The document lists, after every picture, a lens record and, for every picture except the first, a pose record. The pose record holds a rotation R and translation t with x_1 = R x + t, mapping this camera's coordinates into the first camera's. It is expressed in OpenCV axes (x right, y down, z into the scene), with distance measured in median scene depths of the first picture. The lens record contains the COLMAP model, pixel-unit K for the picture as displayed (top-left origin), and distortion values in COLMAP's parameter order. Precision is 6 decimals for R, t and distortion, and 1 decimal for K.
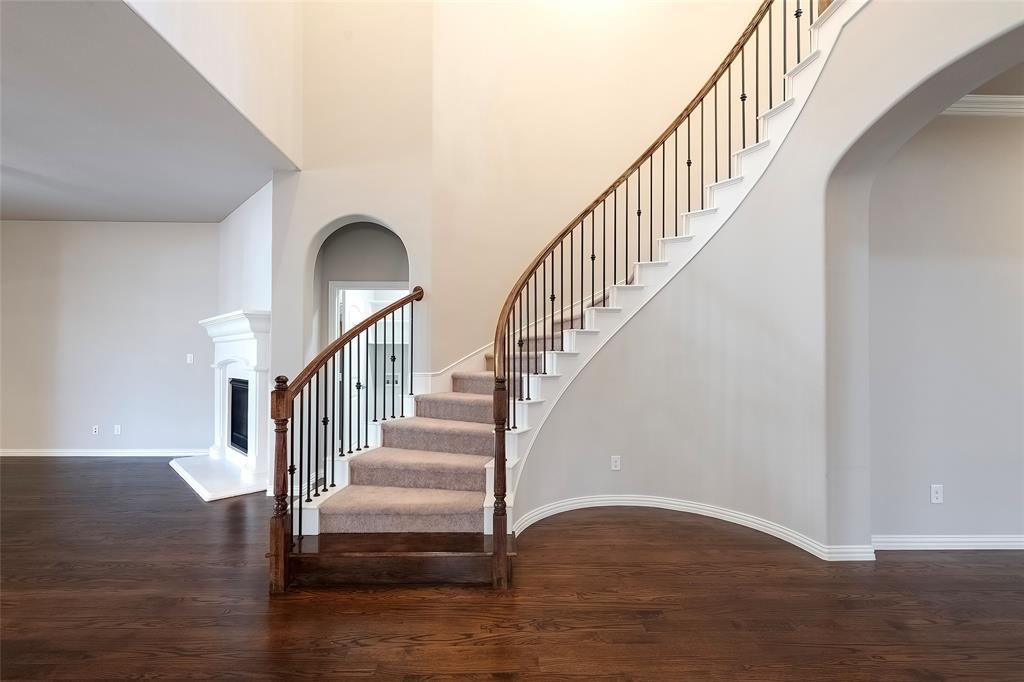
lens RADIAL K [[401.2, 0, 519.2], [0, 401.2, 357.0], [0, 0, 1]] dist [0.005570, 0.000121]
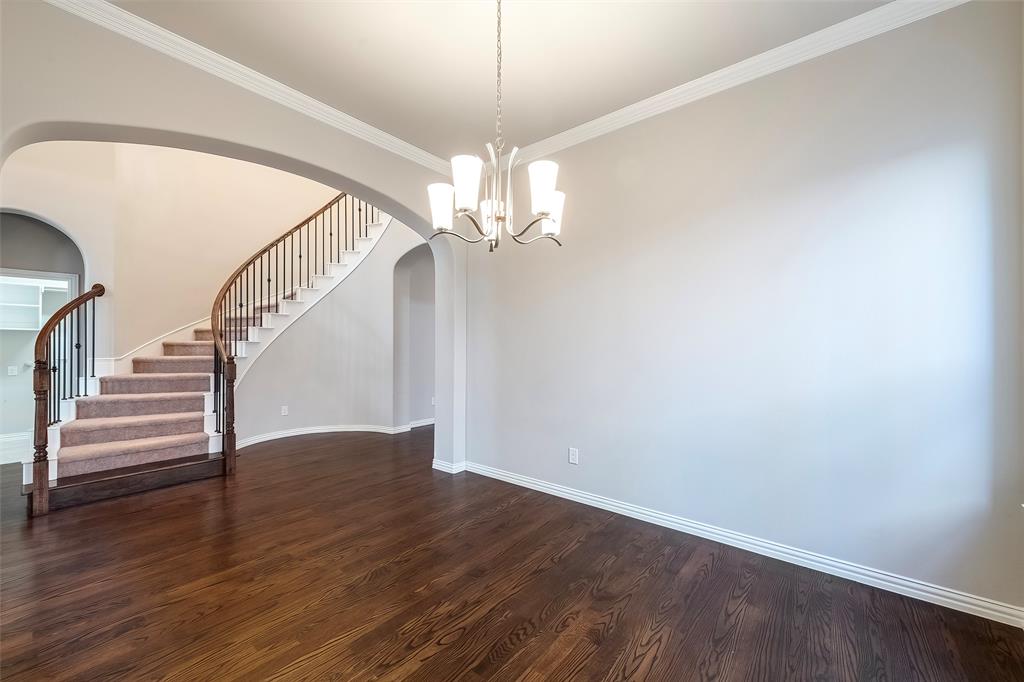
lens RADIAL K [[401.2, 0, 514.3], [0, 401.2, 342.6], [0, 0, 1]] dist [0.005570, 0.000121]
pose [[0.641561, 0.006038, 0.767048, -0.426798], [-0.004792, 0.999981, -0.003864, -0.007527], [-0.767057, -0.001197, 0.641578, -0.775870]]
